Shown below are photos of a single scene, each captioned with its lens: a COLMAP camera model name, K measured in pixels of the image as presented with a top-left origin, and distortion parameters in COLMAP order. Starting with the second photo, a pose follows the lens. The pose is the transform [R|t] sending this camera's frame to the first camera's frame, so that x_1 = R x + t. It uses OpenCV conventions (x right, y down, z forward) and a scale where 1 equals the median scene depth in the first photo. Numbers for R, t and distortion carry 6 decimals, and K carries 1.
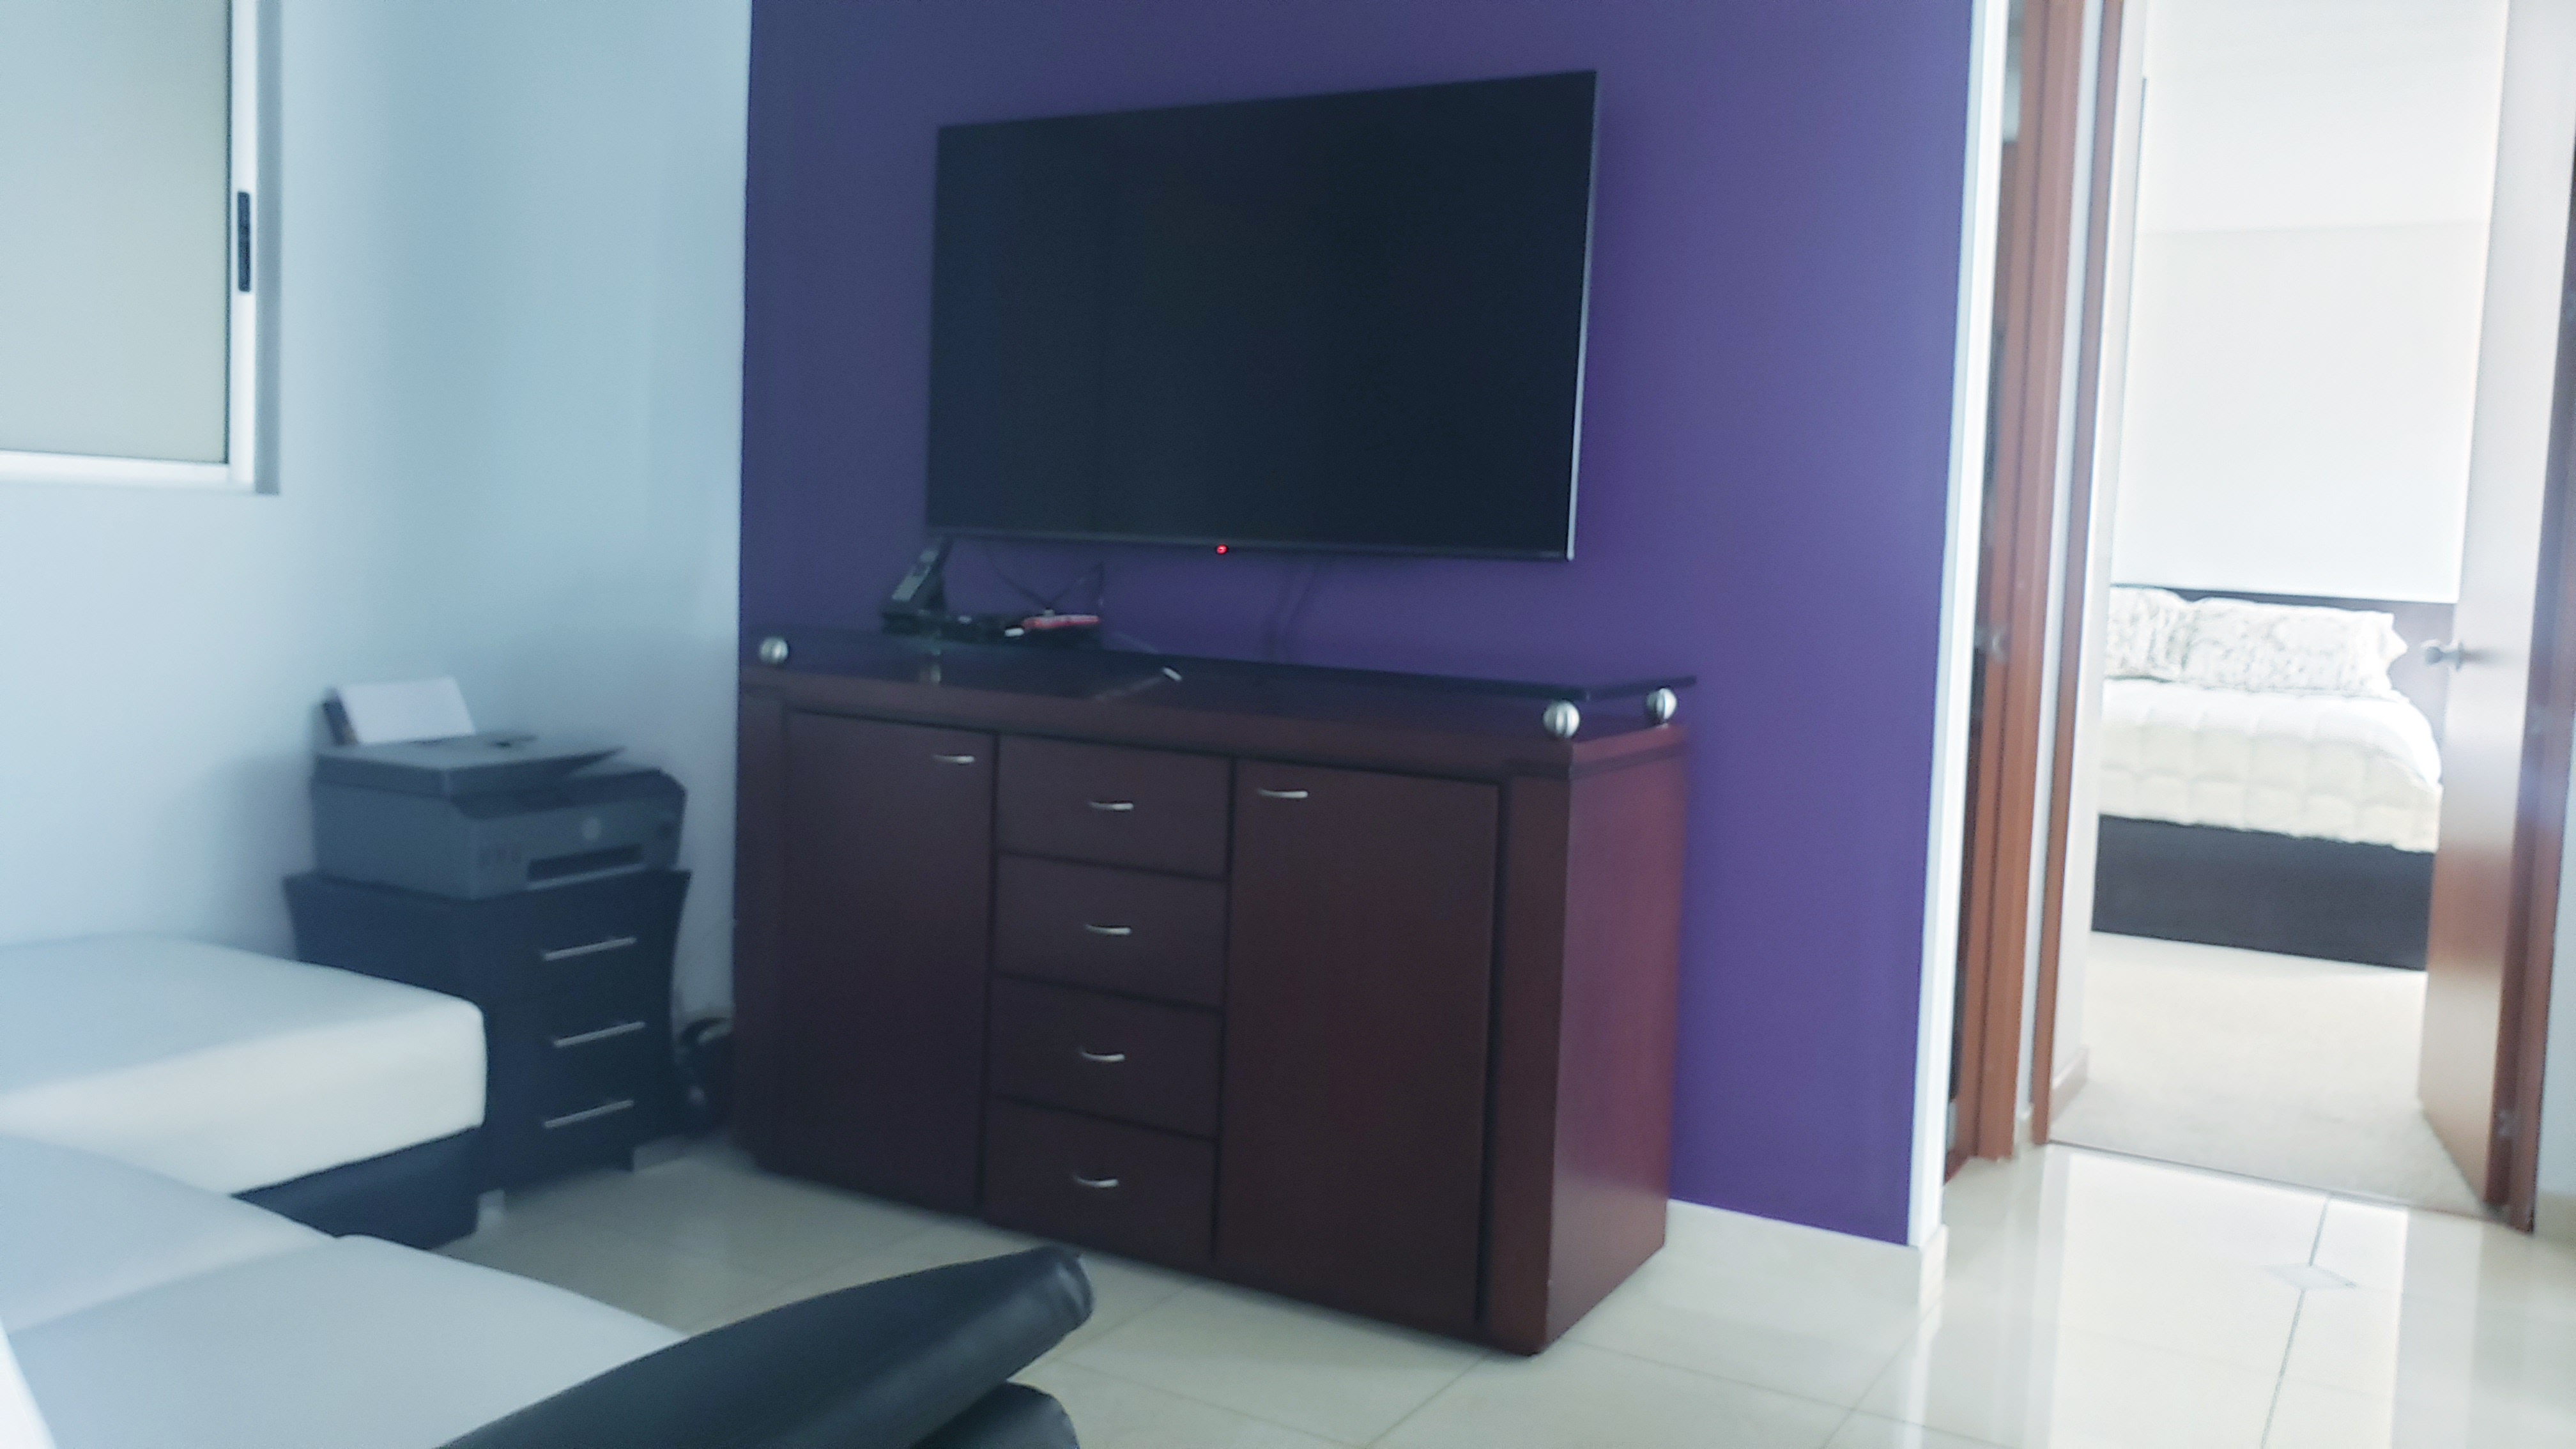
lens RADIAL K [[2028.7, 0, 1342.6], [0, 2028.7, 725.0], [0, 0, 1]] dist [0.001410, -0.003683]
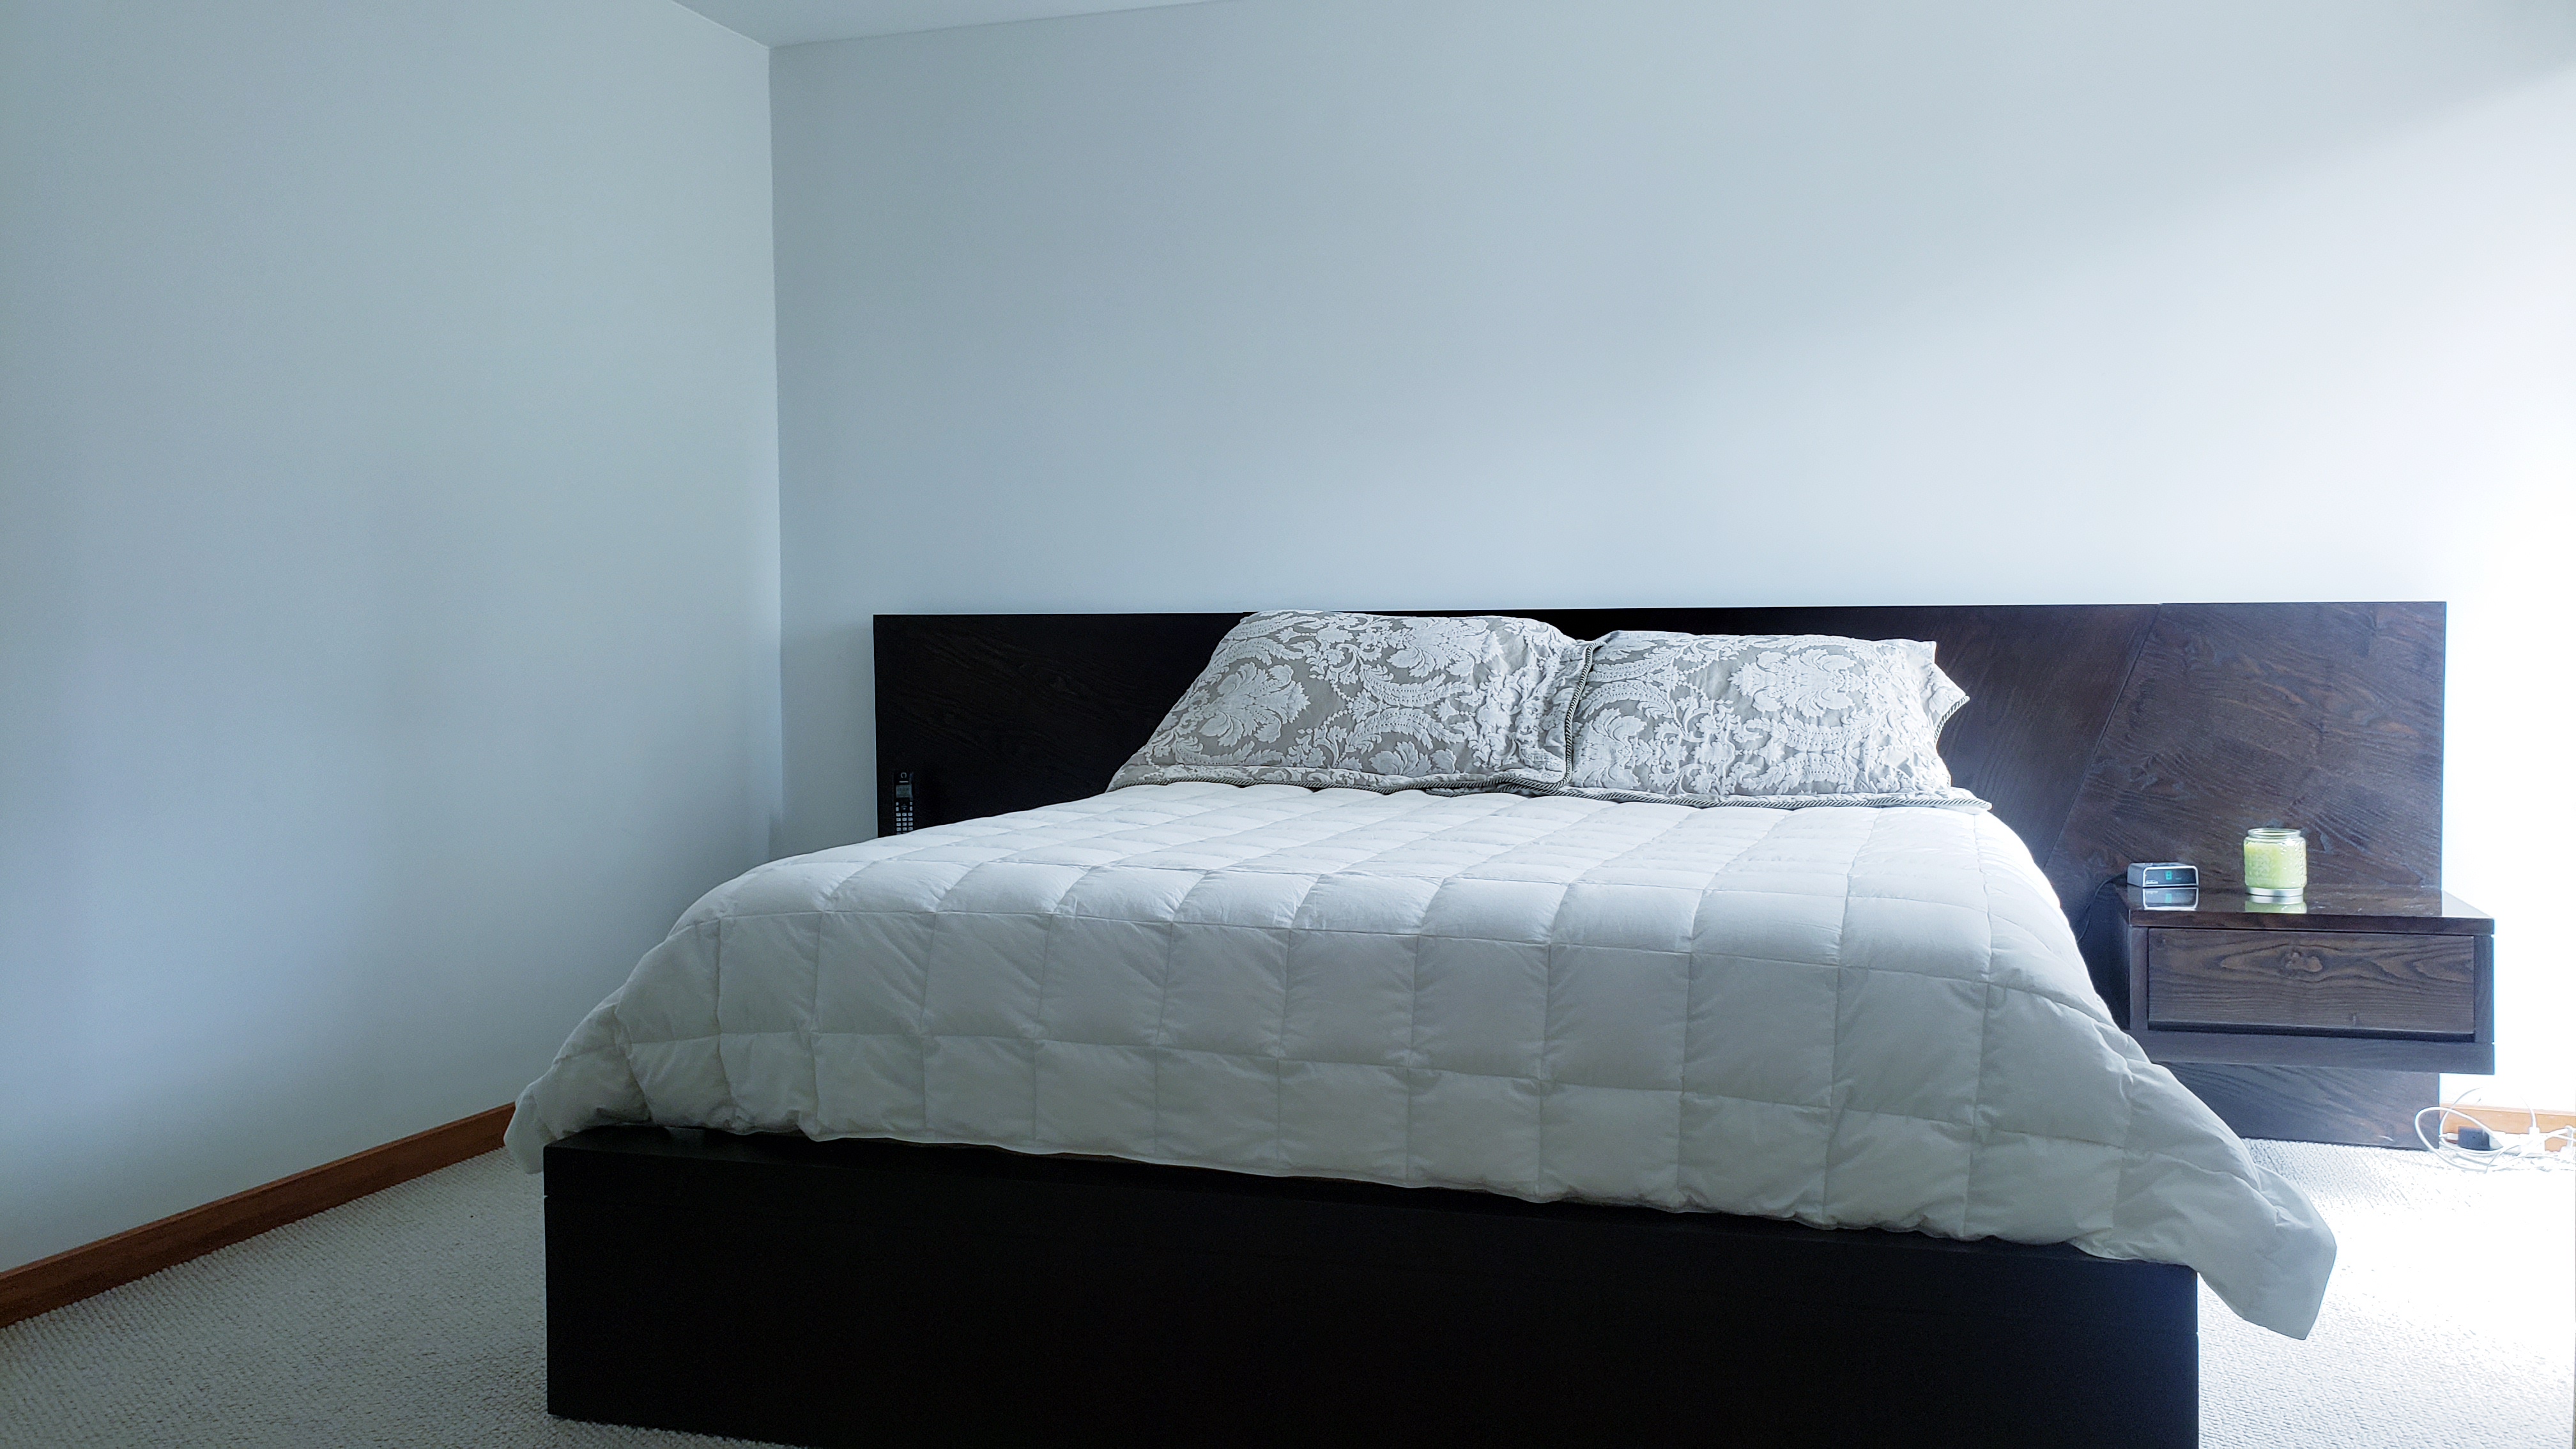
lens RADIAL K [[1984.5, 0, 1288.0], [0, 1984.5, 724.5], [0, 0, 1]] dist [0.048127, -0.005501]
pose [[0.978470, -0.057053, 0.198348, 0.247237], [0.067151, 0.996747, -0.044559, -0.020079], [-0.195161, 0.056919, 0.979118, 0.527893]]
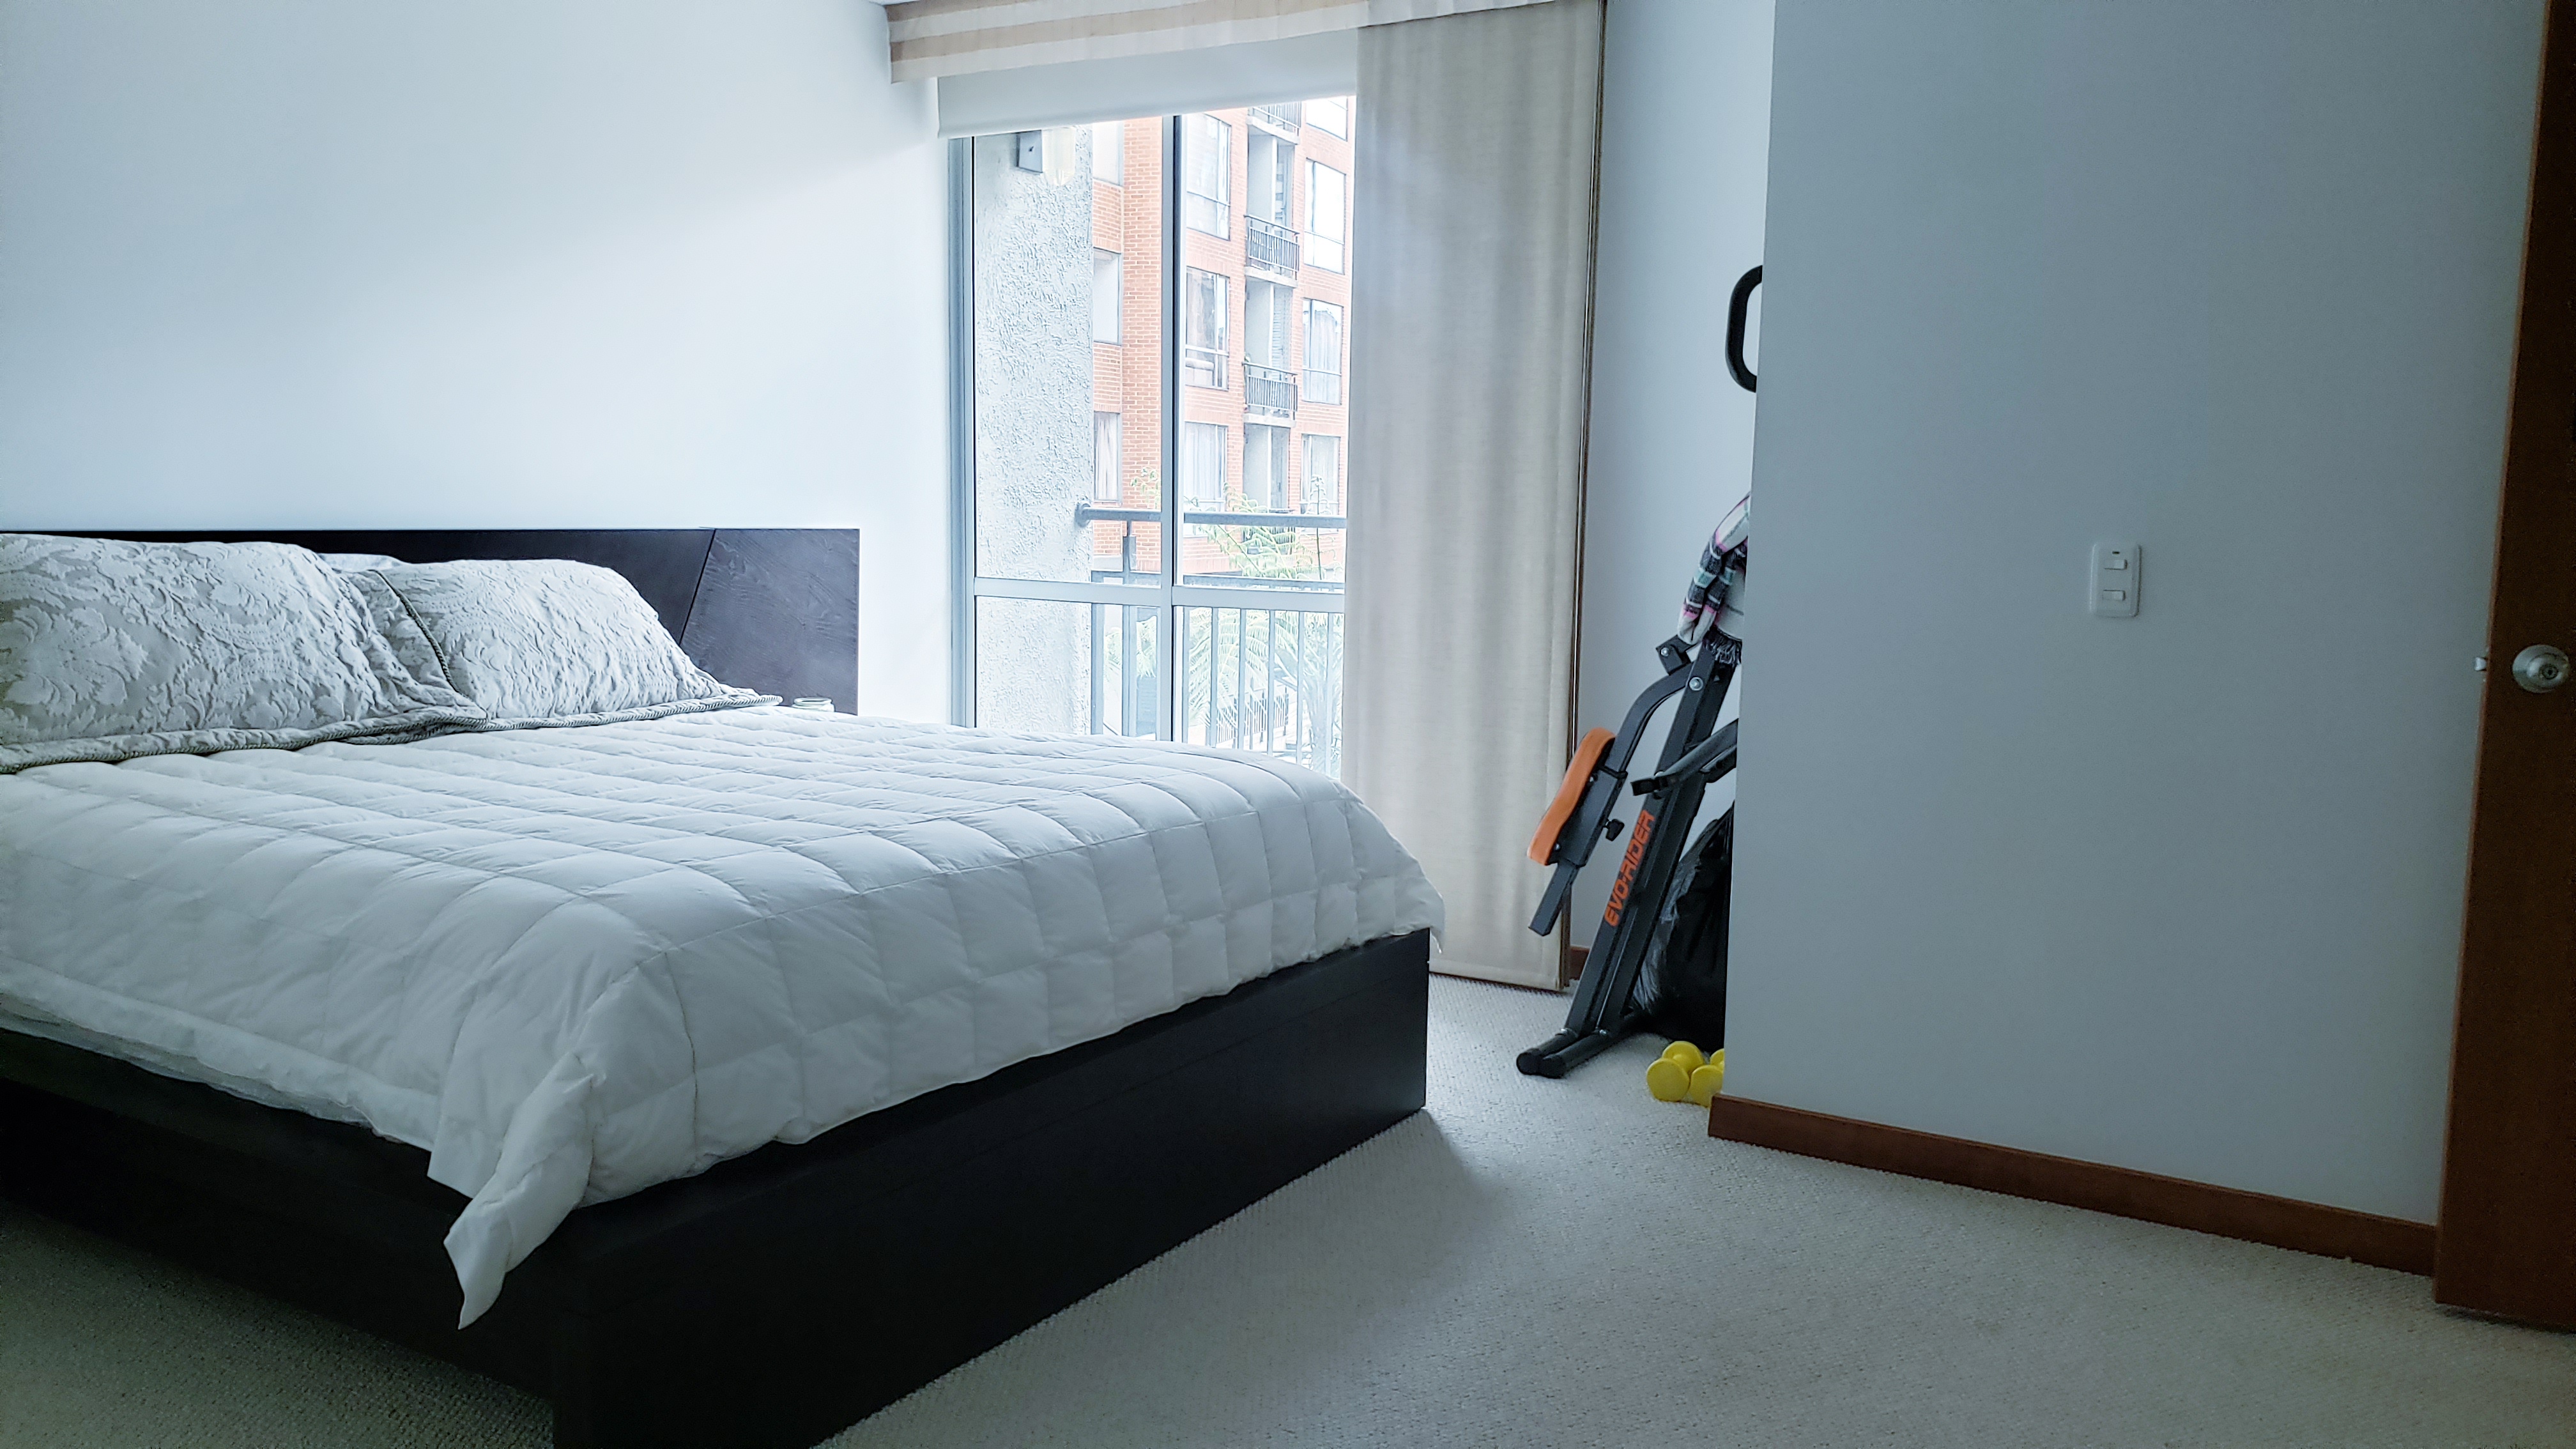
lens RADIAL K [[2028.7, 0, 1342.6], [0, 2028.7, 725.0], [0, 0, 1]] dist [0.001410, -0.003683]
pose [[0.028284, -0.159925, 0.986724, -0.085805], [0.074207, 0.984731, 0.157474, -0.085441], [-0.996842, 0.068767, 0.039719, 0.765355]]
